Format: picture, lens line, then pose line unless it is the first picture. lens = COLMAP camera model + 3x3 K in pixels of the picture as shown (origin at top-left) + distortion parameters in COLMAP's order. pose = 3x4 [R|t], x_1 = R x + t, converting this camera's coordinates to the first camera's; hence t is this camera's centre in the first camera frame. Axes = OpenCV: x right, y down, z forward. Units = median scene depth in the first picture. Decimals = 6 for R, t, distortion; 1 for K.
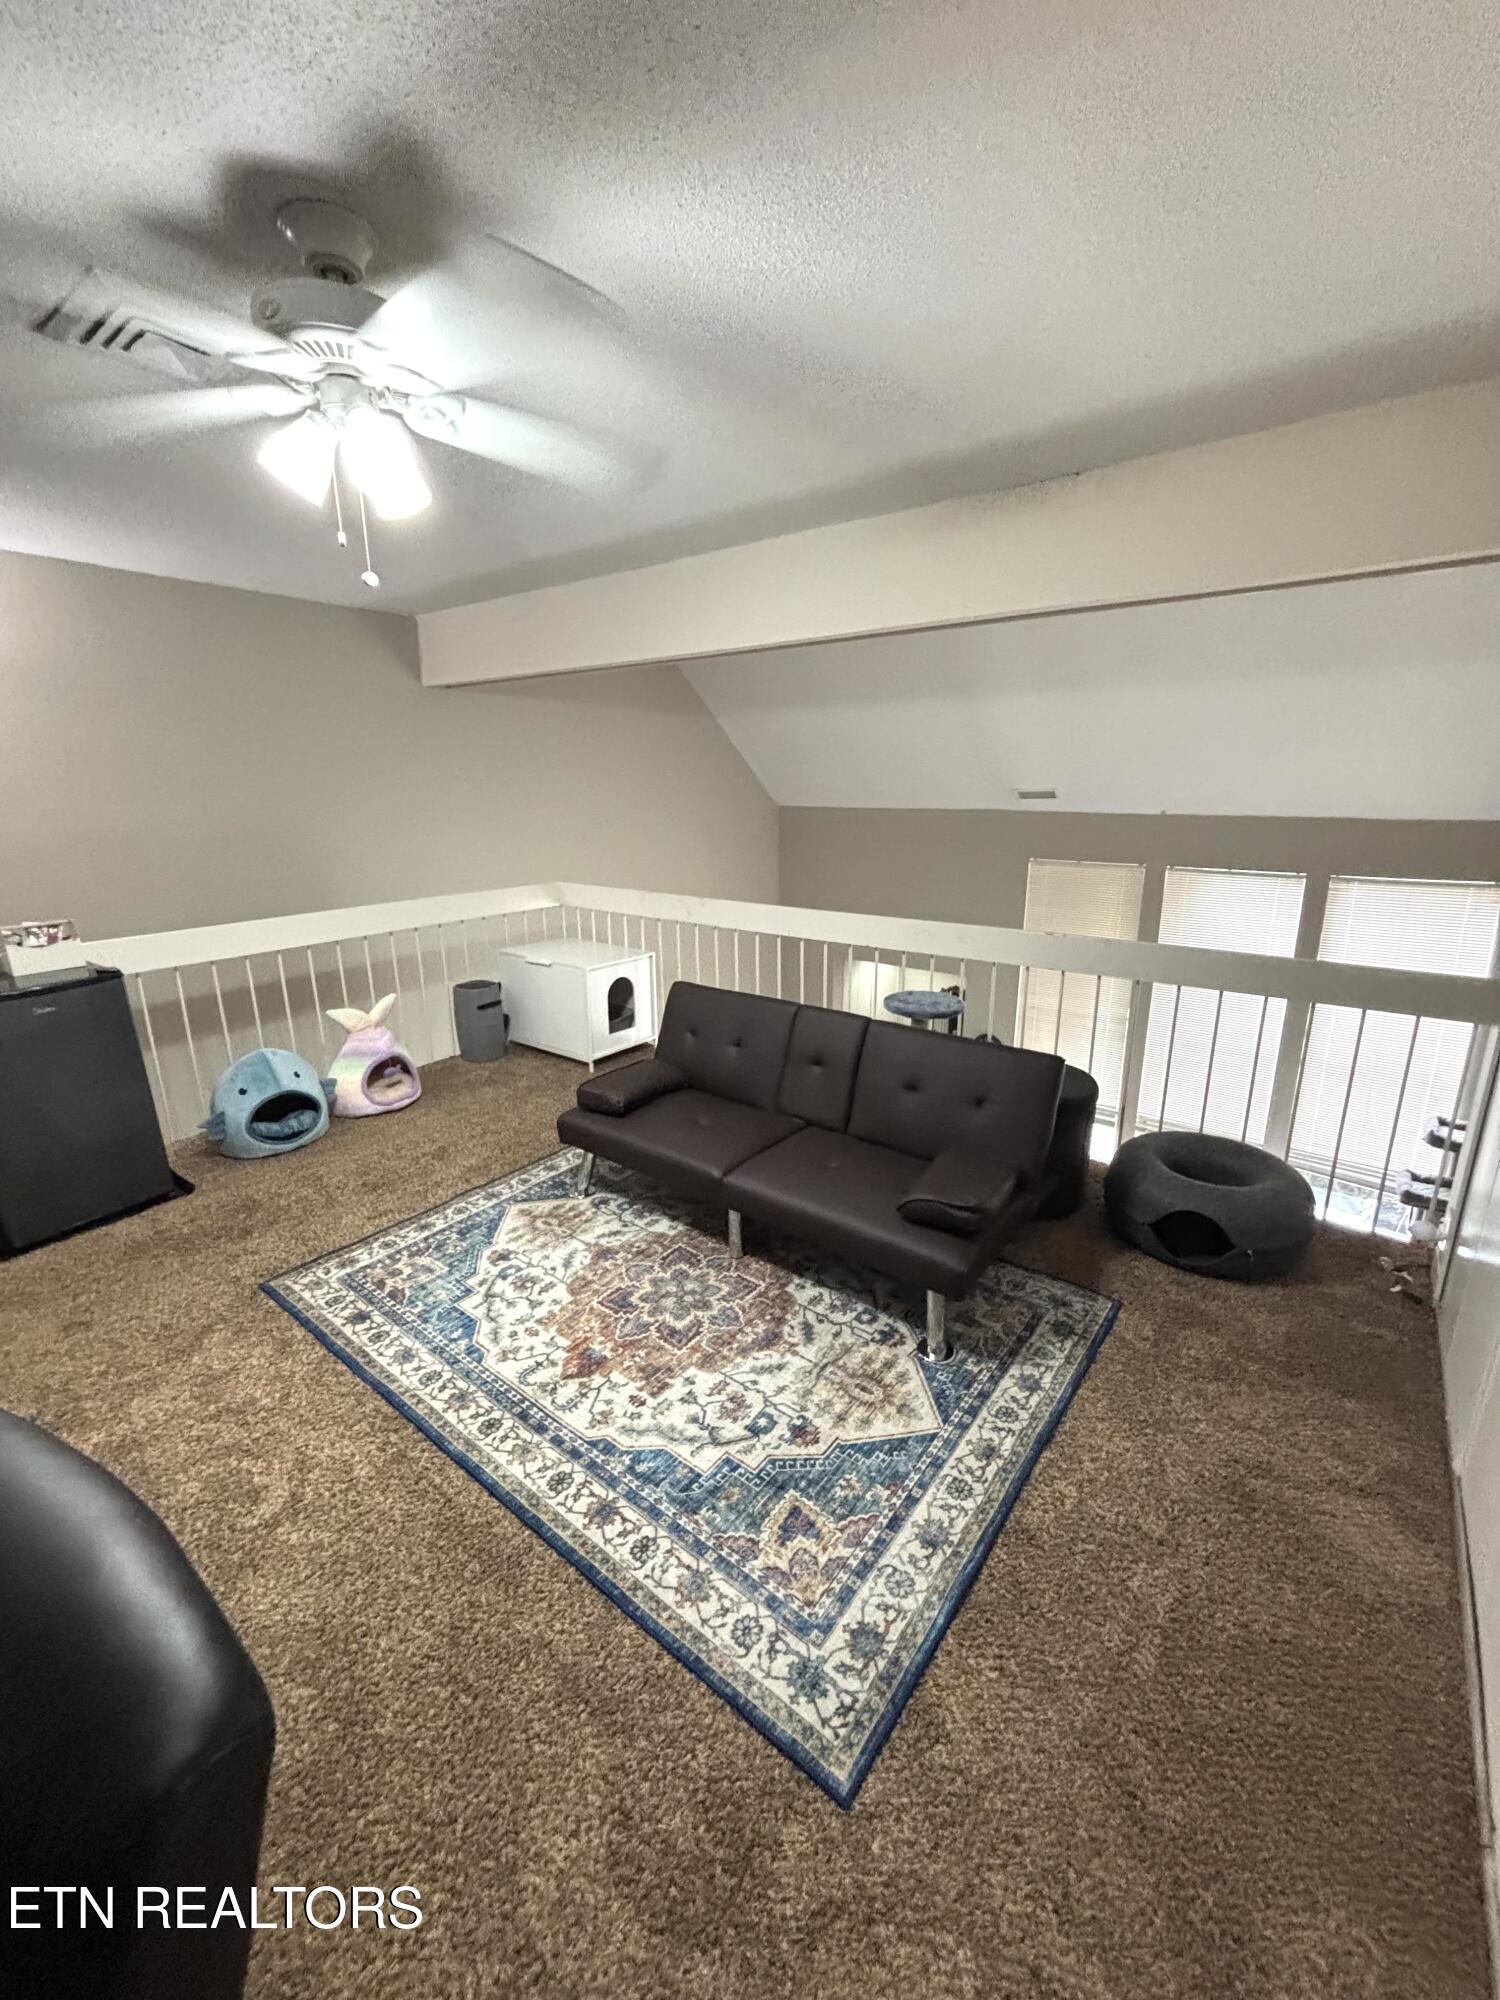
lens RADIAL K [[809.3, 0, 750.0], [0, 809.3, 1000.0], [0, 0, 1]] dist [-0.049669, -0.000042]
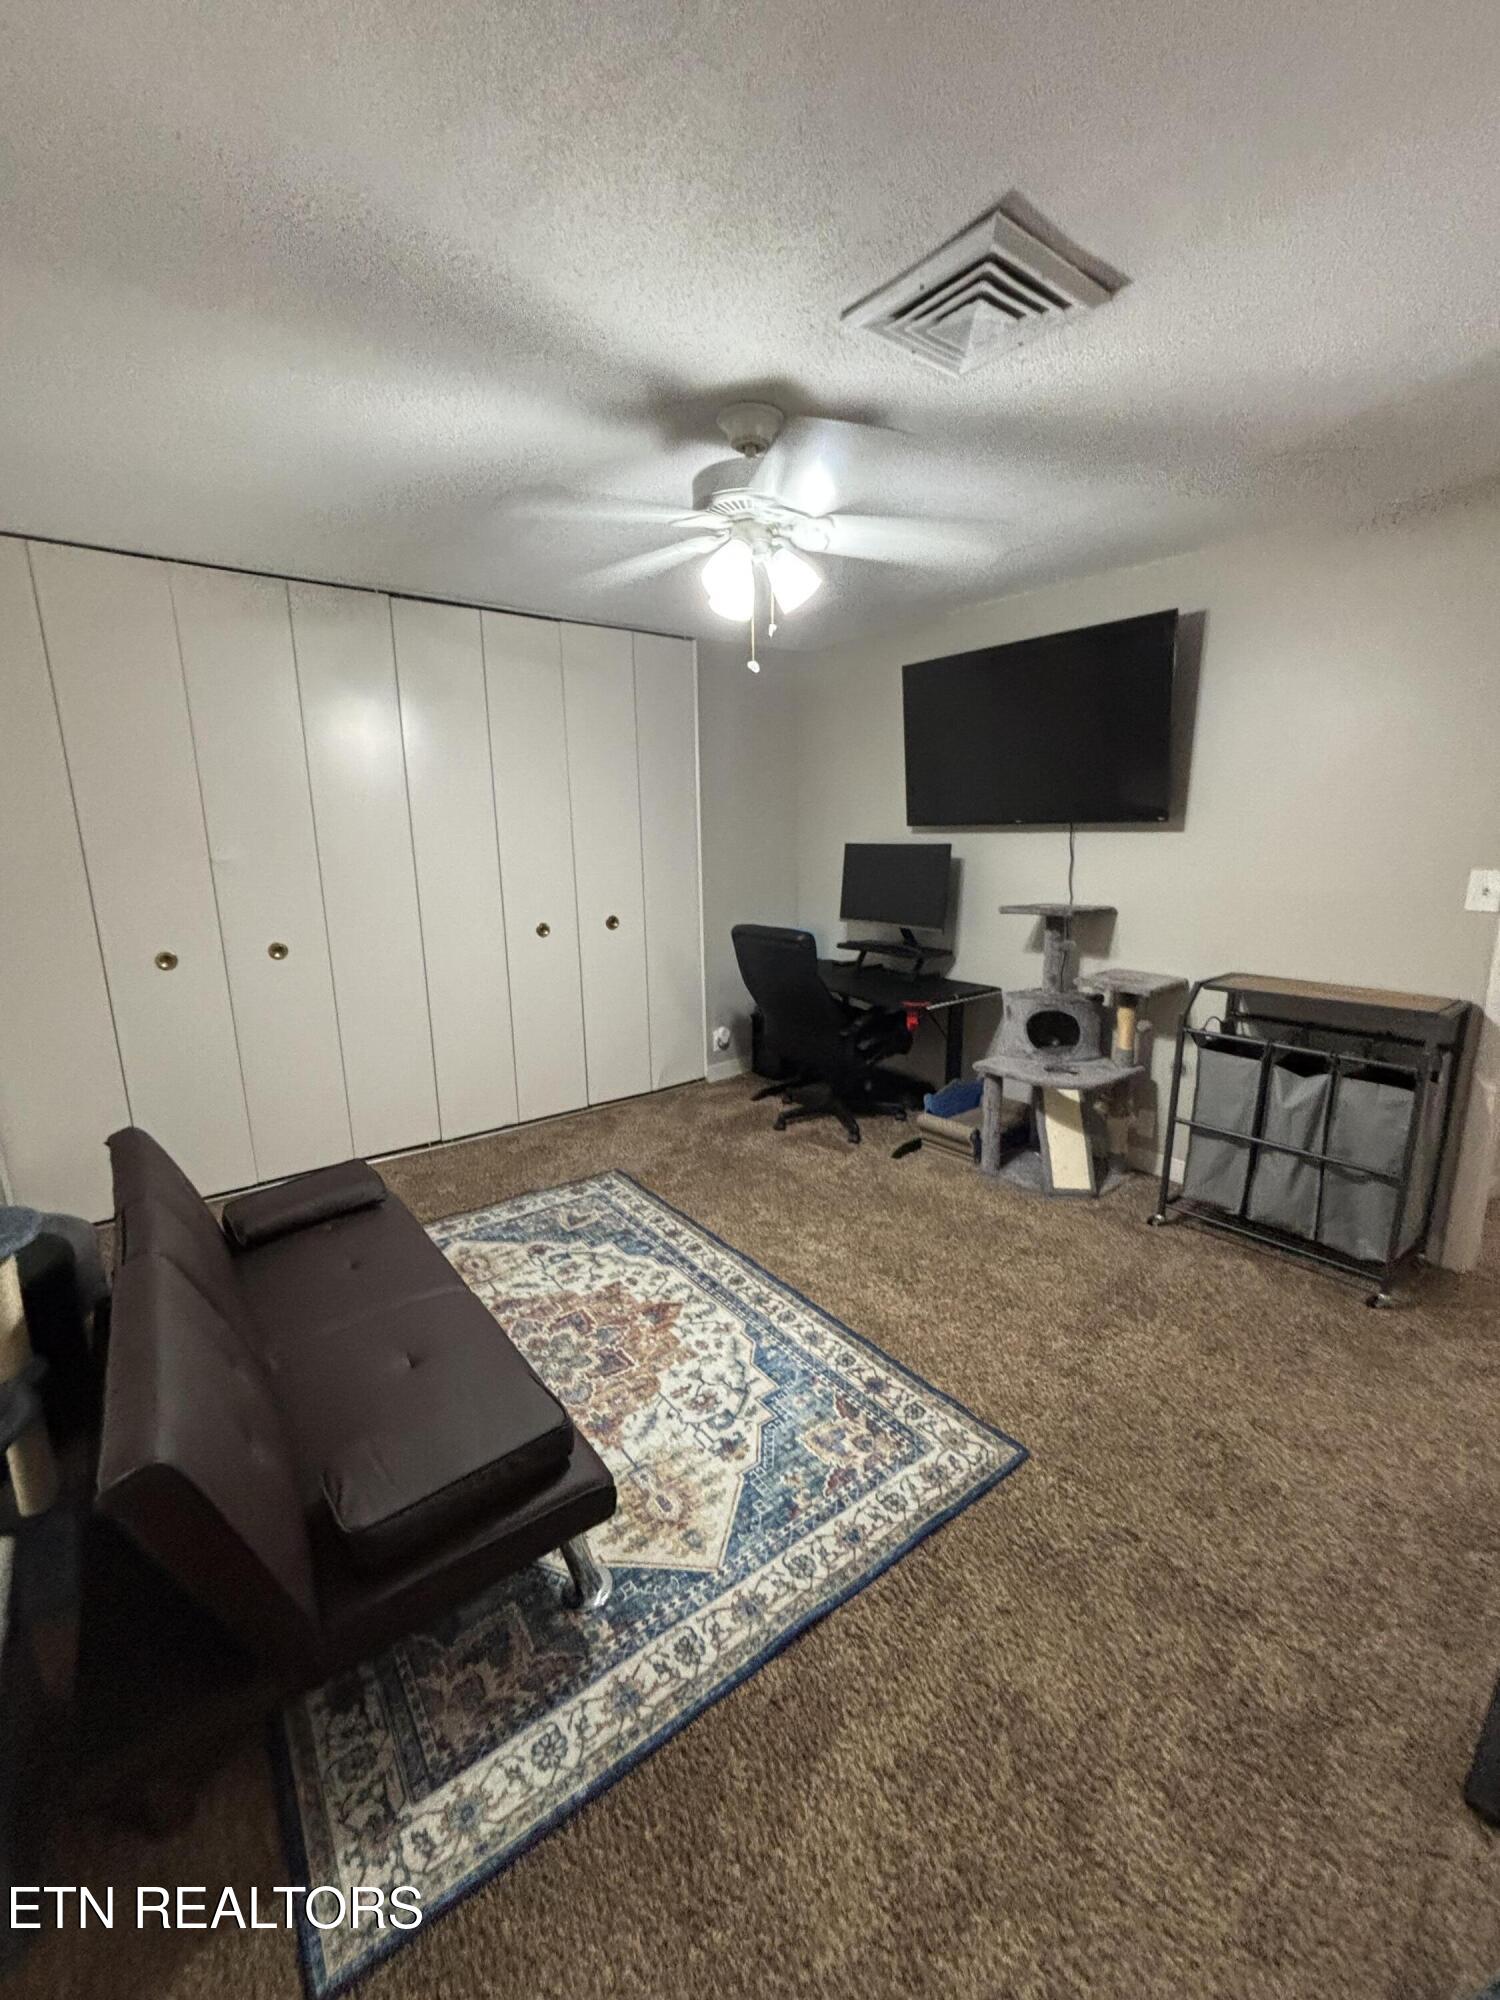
lens RADIAL K [[814.7, 0, 750.0], [0, 814.7, 1000.0], [0, 0, 1]] dist [0.013114, 0.000037]
pose [[-0.968287, -0.050600, 0.244665, -0.596557], [0.067924, 0.889076, 0.452692, -0.490629], [-0.240432, 0.454954, -0.857444, 1.765483]]
